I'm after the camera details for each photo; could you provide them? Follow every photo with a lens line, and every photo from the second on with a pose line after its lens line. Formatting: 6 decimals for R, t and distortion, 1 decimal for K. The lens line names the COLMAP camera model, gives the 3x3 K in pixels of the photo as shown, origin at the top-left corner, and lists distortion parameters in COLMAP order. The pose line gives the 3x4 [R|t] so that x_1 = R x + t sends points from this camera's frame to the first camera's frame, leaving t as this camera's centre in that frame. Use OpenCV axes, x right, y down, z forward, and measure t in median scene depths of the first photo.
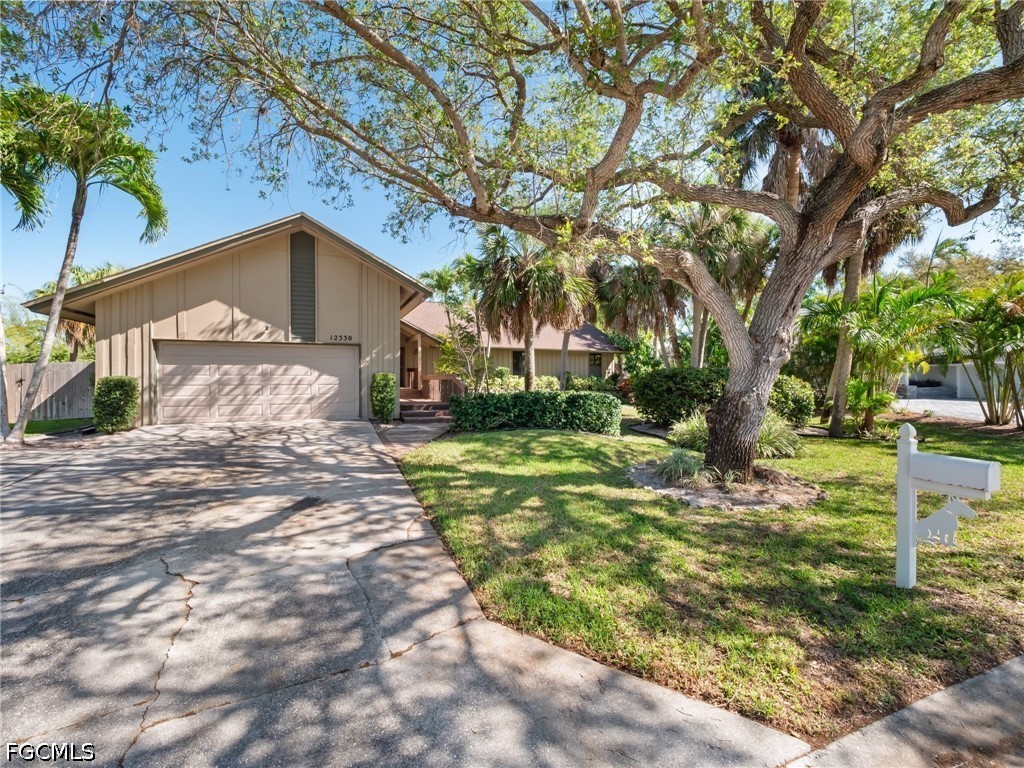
lens RADIAL K [[431.1, 0, 512.1], [0, 431.1, 379.3], [0, 0, 1]] dist [-0.010925, -0.000484]
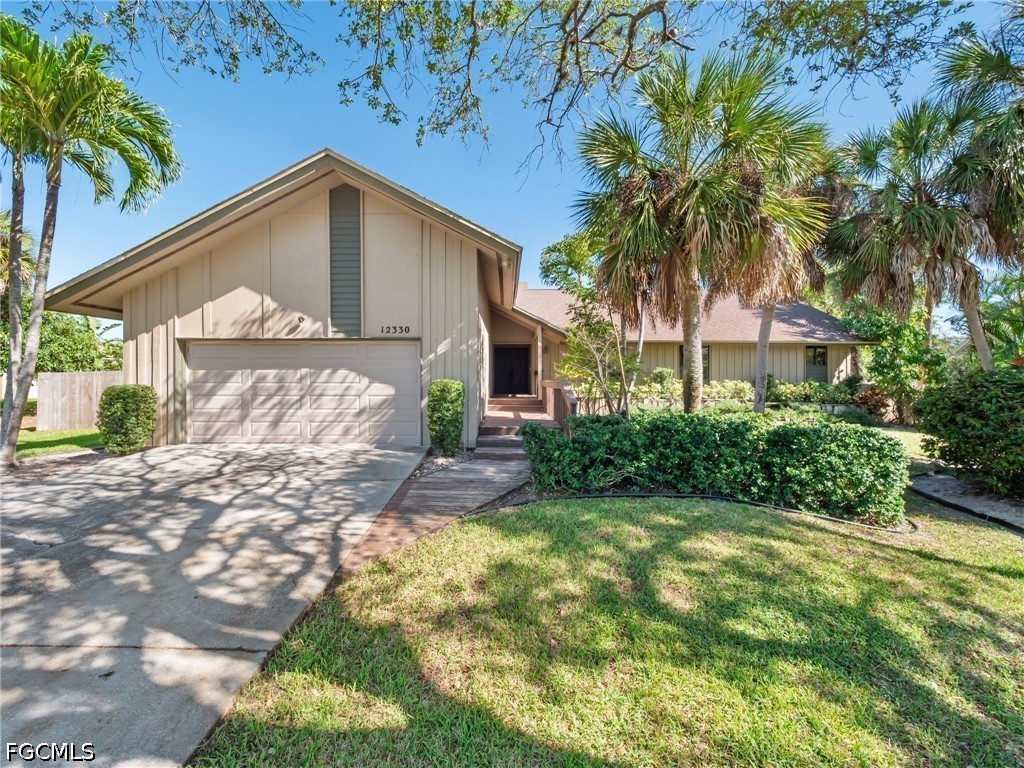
lens RADIAL K [[431.1, 0, 505.4], [0, 431.1, 371.3], [0, 0, 1]] dist [-0.010925, -0.000484]
pose [[0.913981, -0.003340, -0.405744, 0.051381], [-0.004151, 0.999837, -0.017581, -0.016442], [0.405736, 0.017753, 0.913818, 0.434502]]
